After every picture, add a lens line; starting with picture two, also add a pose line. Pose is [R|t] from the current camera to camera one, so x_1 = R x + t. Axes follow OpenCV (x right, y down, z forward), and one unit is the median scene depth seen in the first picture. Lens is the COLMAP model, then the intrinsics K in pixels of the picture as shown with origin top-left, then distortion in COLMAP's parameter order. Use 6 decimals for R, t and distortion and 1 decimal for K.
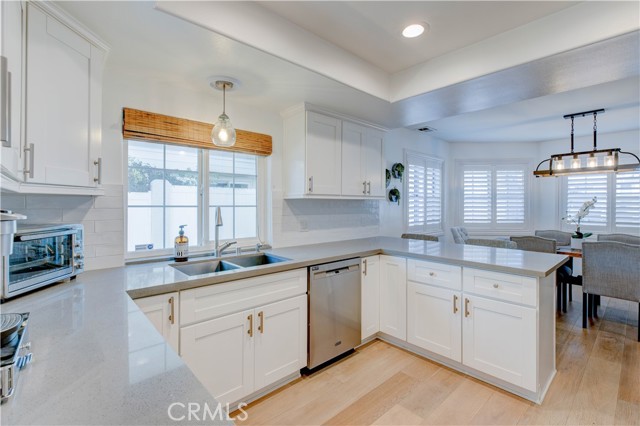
lens RADIAL K [[289.8, 0, 318.3], [0, 289.8, 206.8], [0, 0, 1]] dist [0.002111, 0.000150]
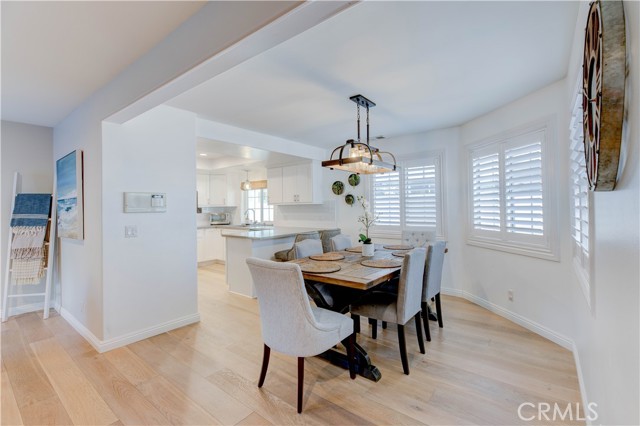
lens RADIAL K [[289.8, 0, 318.3], [0, 289.8, 206.8], [0, 0, 1]] dist [0.002111, 0.000150]
pose [[0.157857, -0.004270, -0.987453, 1.721898], [0.011117, 0.999935, -0.002547, -0.005442], [0.987399, -0.010576, 0.157894, 0.736136]]
